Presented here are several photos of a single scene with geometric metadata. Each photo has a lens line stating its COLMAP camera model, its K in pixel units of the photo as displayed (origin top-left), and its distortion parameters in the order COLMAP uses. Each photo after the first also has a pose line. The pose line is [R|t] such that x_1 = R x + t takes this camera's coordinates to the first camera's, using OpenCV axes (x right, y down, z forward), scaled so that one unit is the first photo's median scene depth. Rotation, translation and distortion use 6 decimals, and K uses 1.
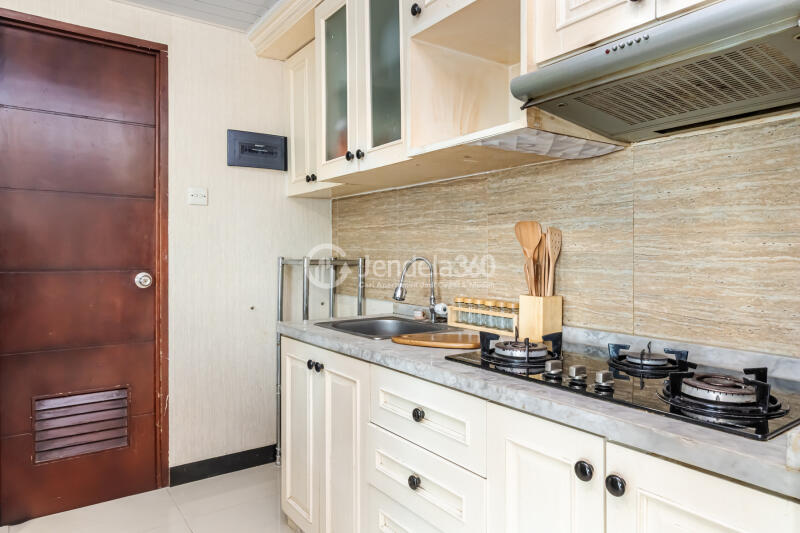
lens RADIAL K [[523.6, 0, 399.1], [0, 523.6, 260.3], [0, 0, 1]] dist [0.008787, 0.001936]
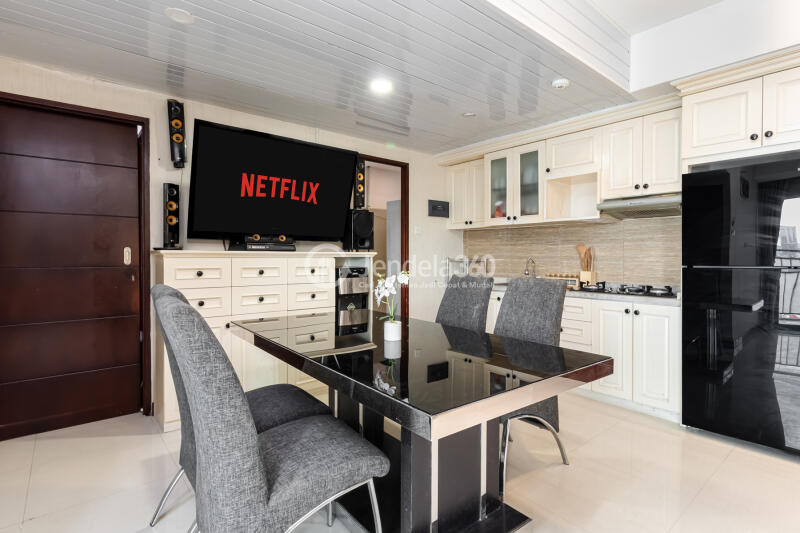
lens RADIAL K [[396.6, 0, 406.3], [0, 396.6, 262.0], [0, 0, 1]] dist [-0.000772, -0.000417]
pose [[0.996591, 0.004265, 0.082390, -0.825676], [-0.004163, 0.999990, -0.001409, 0.023690], [-0.082396, 0.001062, 0.996599, -0.976110]]
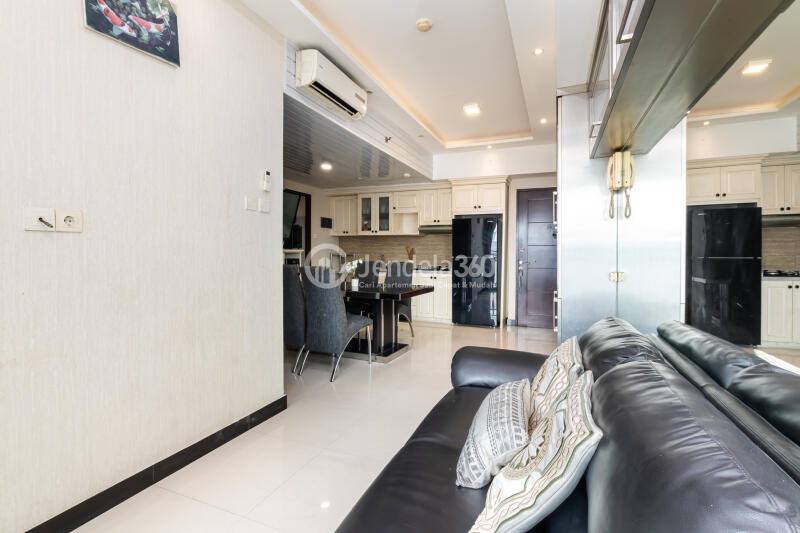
lens RADIAL K [[374.3, 0, 399.5], [0, 374.3, 262.0], [0, 0, 1]] dist [0.013262, -0.000239]
pose [[0.849896, -0.005198, 0.526925, -1.802979], [0.001602, 0.999972, 0.007282, 0.053945], [-0.526948, -0.005345, 0.849880, -2.137724]]
